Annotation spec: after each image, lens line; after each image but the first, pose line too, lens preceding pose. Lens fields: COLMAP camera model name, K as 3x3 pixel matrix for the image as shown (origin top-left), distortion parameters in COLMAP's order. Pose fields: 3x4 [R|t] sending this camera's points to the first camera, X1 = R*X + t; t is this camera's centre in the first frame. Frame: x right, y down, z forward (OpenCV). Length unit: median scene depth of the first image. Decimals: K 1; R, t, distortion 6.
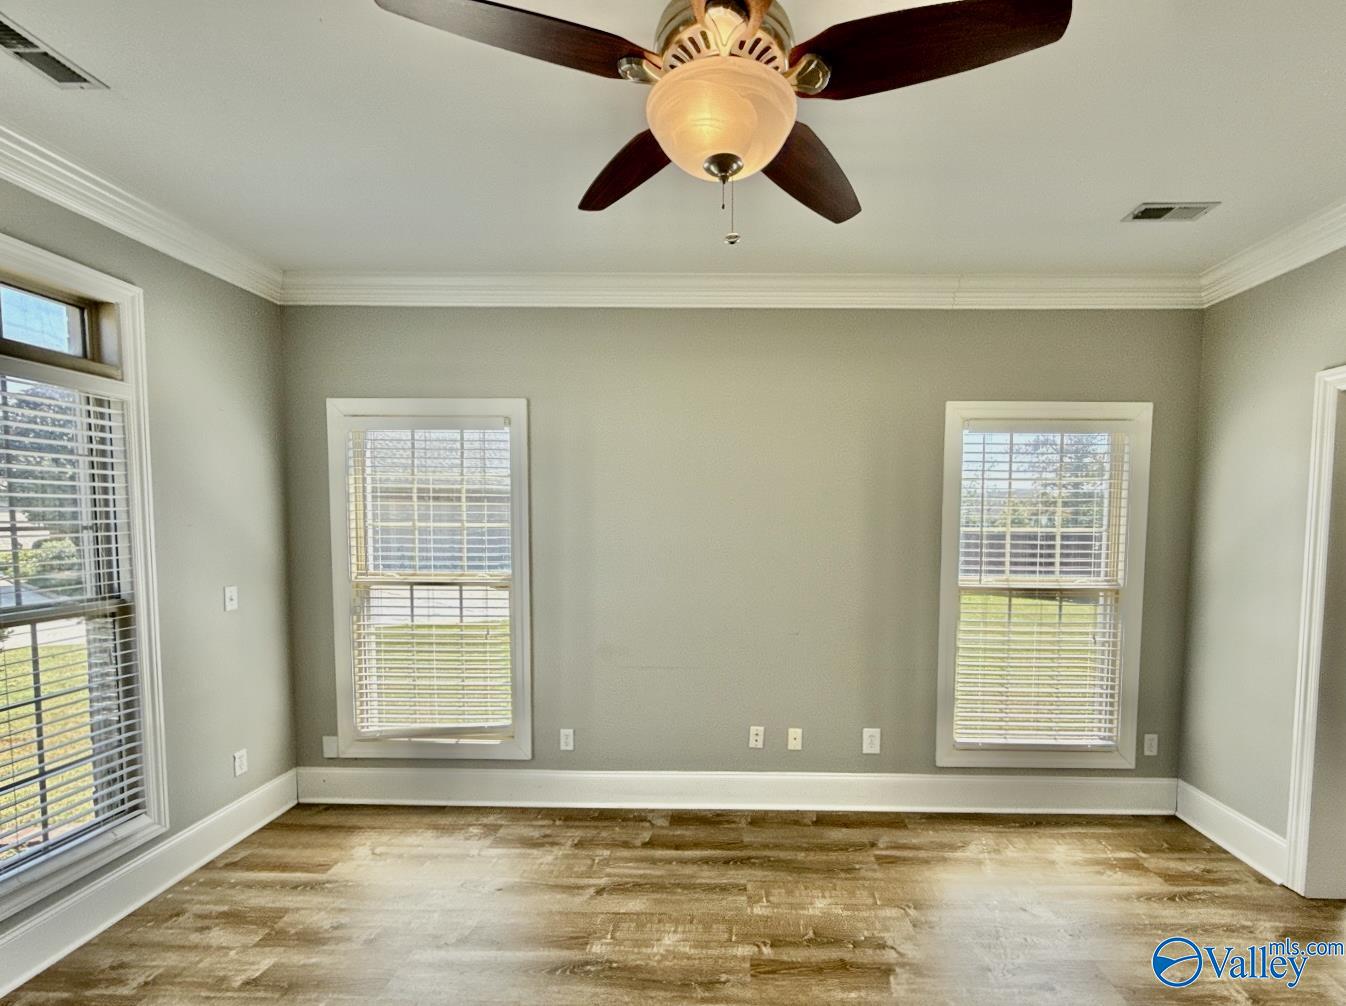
lens RADIAL K [[599.4, 0, 719.7], [0, 599.4, 555.4], [0, 0, 1]] dist [-0.000264, -0.000079]
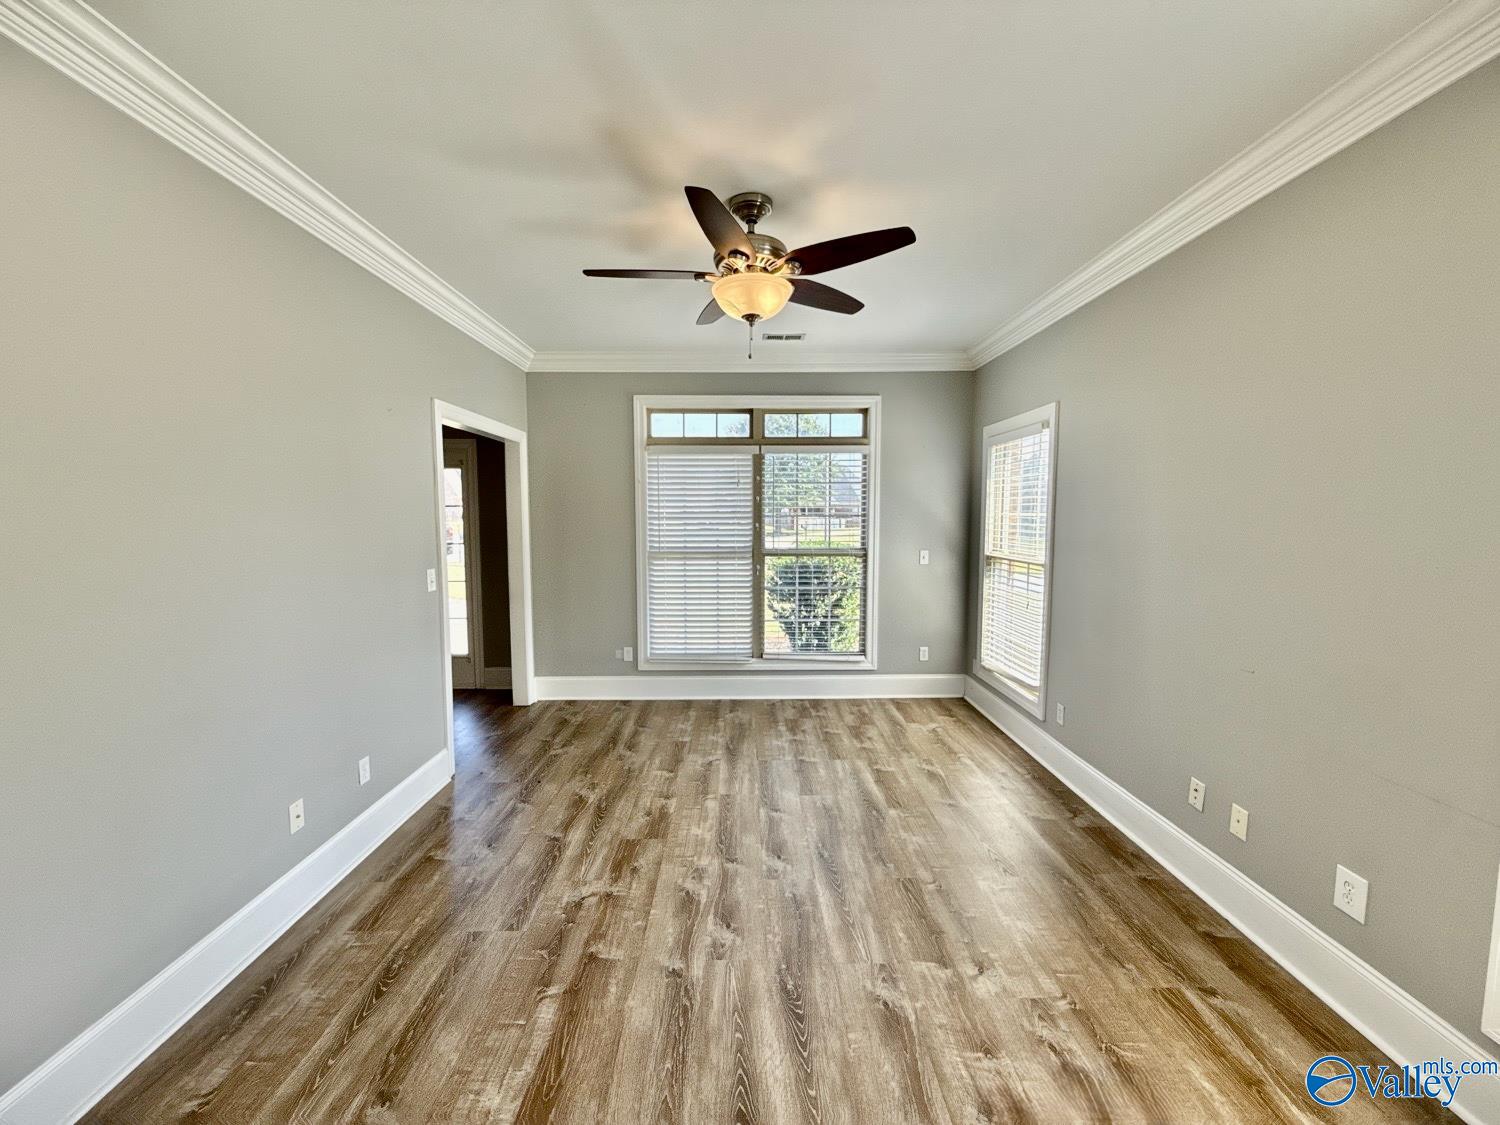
lens RADIAL K [[597.2, 0, 749.2], [0, 597.2, 561.4], [0, 0, 1]] dist [-0.000324, 0.000001]
pose [[0.022002, 0.074158, -0.997004, 0.881722], [-0.053832, 0.995886, 0.072886, -0.015029], [0.998308, 0.052067, 0.025904, 0.453808]]
